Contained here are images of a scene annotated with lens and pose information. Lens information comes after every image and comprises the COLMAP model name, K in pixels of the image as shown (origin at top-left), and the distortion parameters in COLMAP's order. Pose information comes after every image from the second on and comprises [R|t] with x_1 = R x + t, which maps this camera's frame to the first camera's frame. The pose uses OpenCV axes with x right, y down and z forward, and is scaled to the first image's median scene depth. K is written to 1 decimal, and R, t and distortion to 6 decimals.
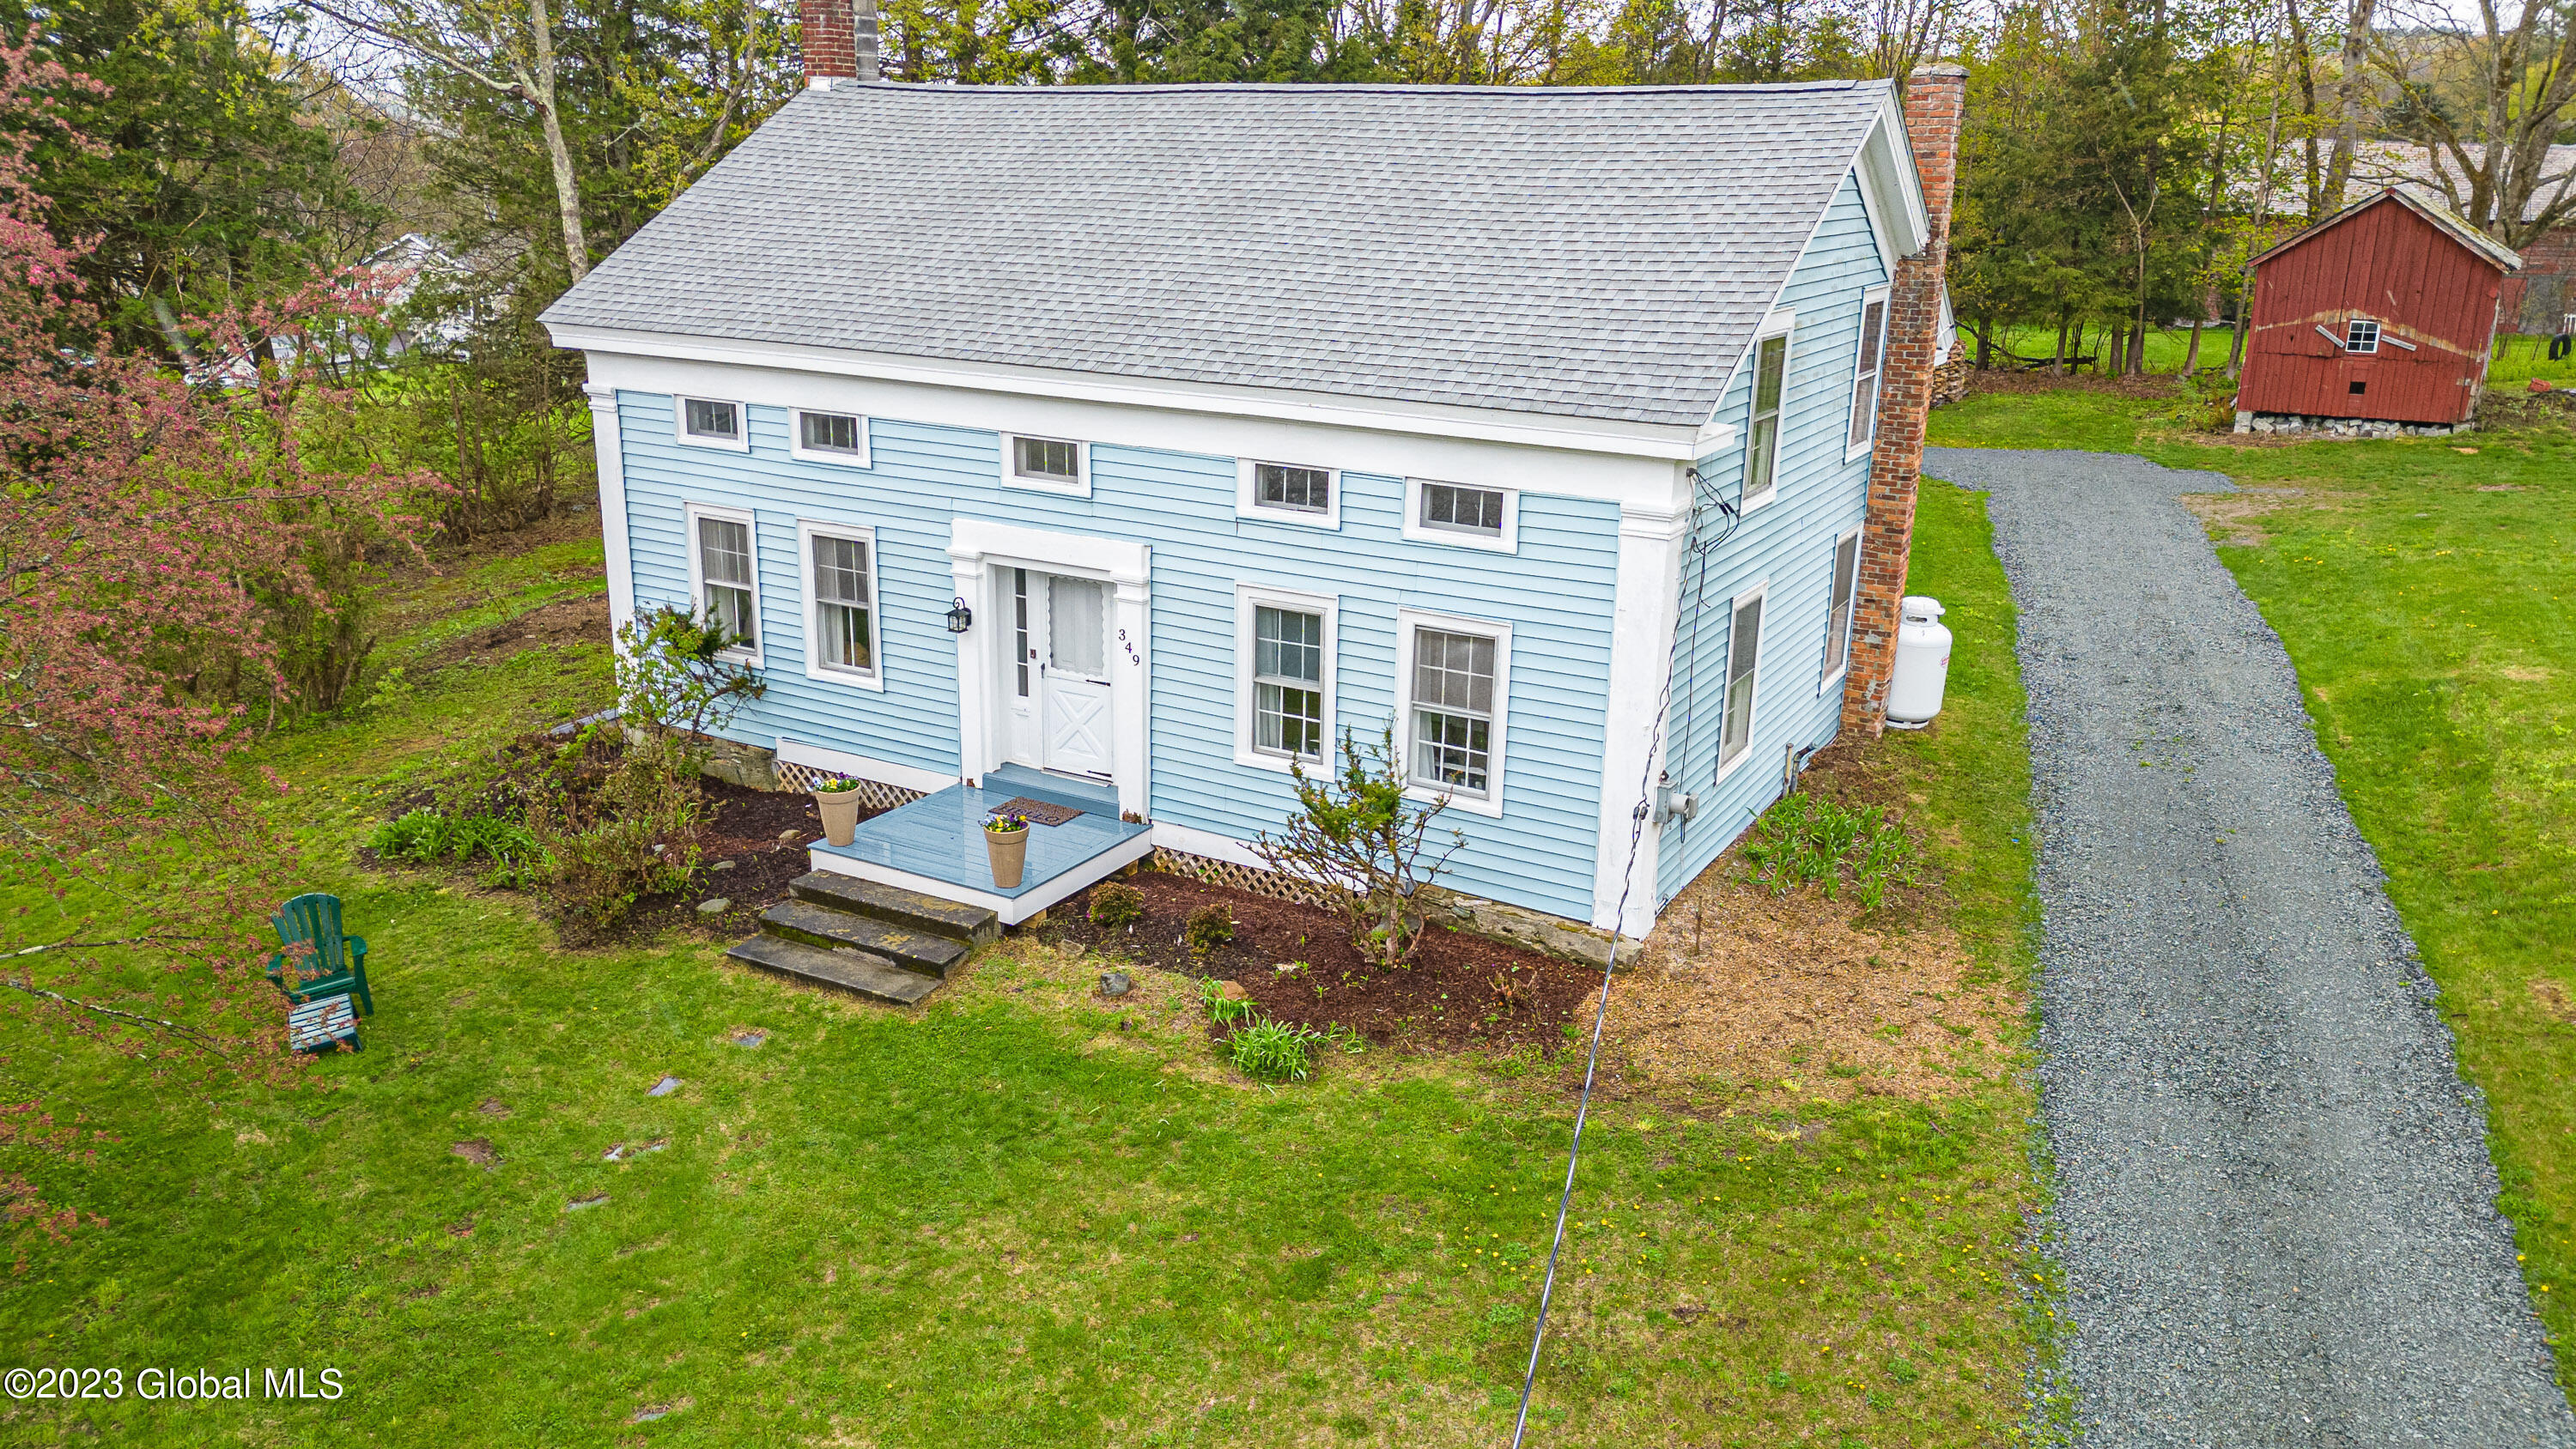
lens RADIAL K [[1828.9, 0, 1288.0], [0, 1828.9, 724.5], [0, 0, 1]] dist [0.103088, -0.002876]
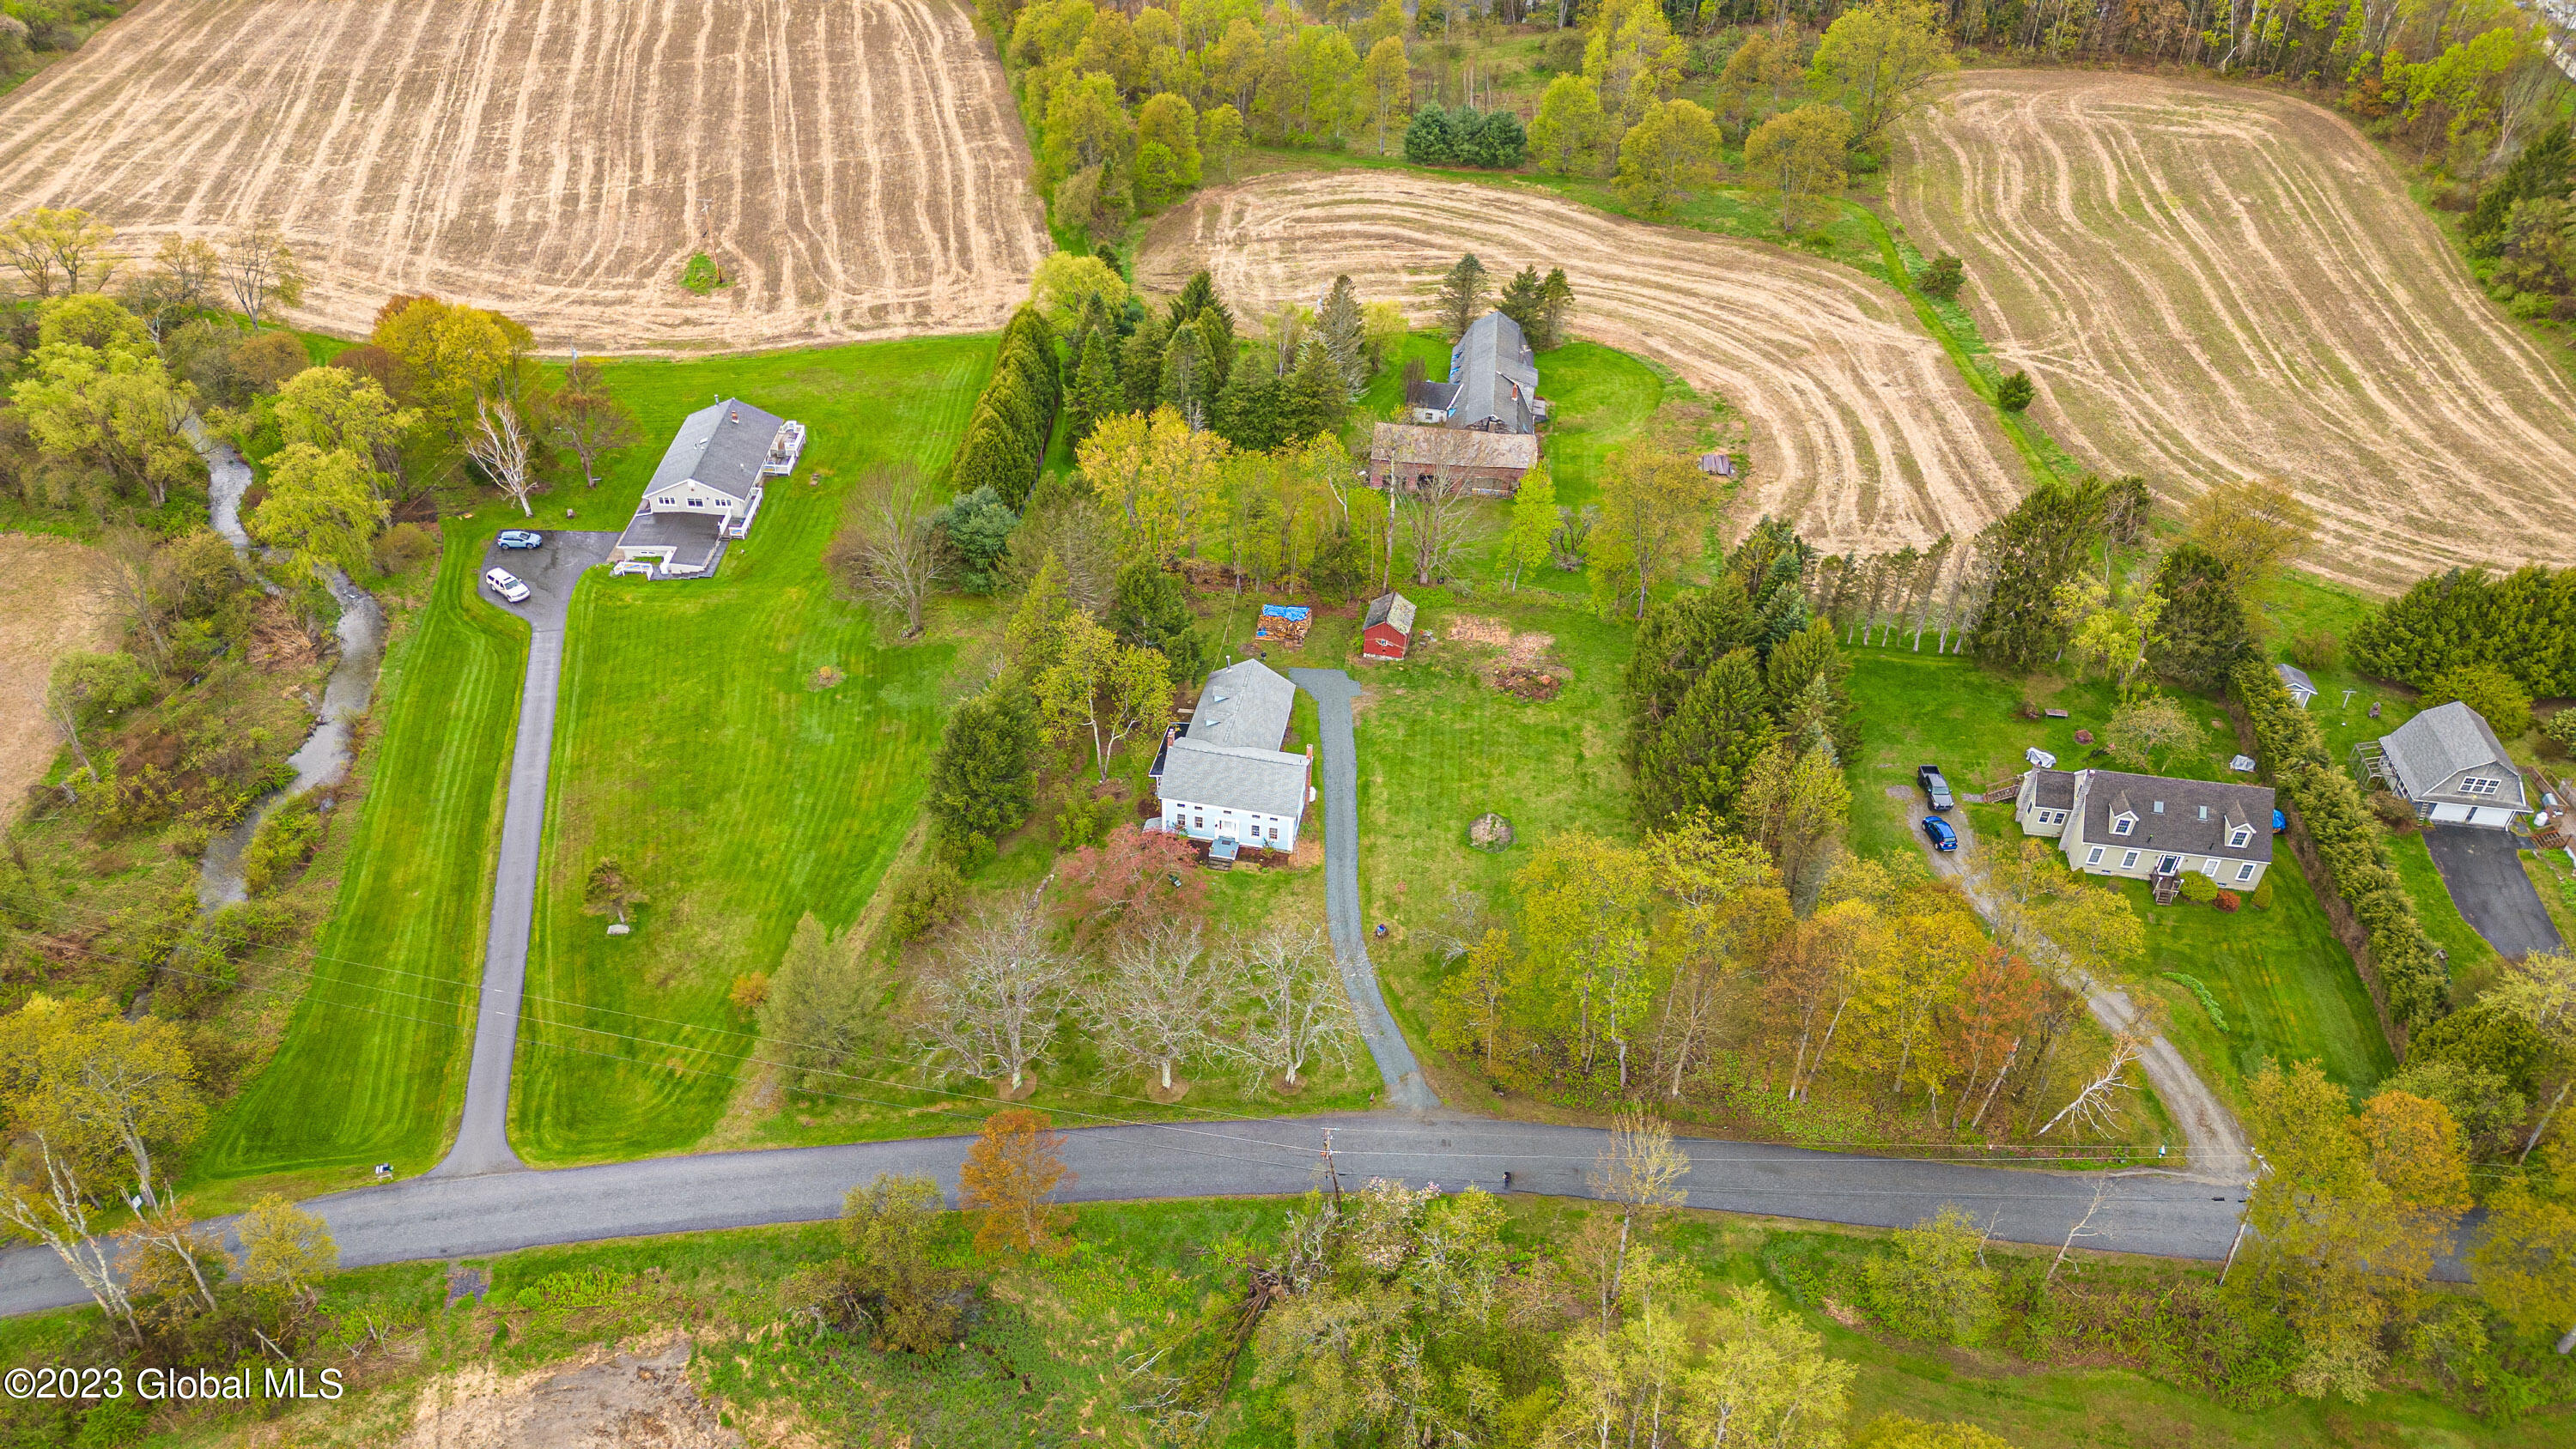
lens RADIAL K [[1828.9, 0, 1288.0], [0, 1828.9, 724.5], [0, 0, 1]] dist [0.103088, -0.002876]
pose [[0.944571, -0.202610, 0.258330, -2.409473], [0.089450, 0.915911, 0.391286, -4.670396], [-0.315886, -0.346490, 0.883267, -8.069687]]
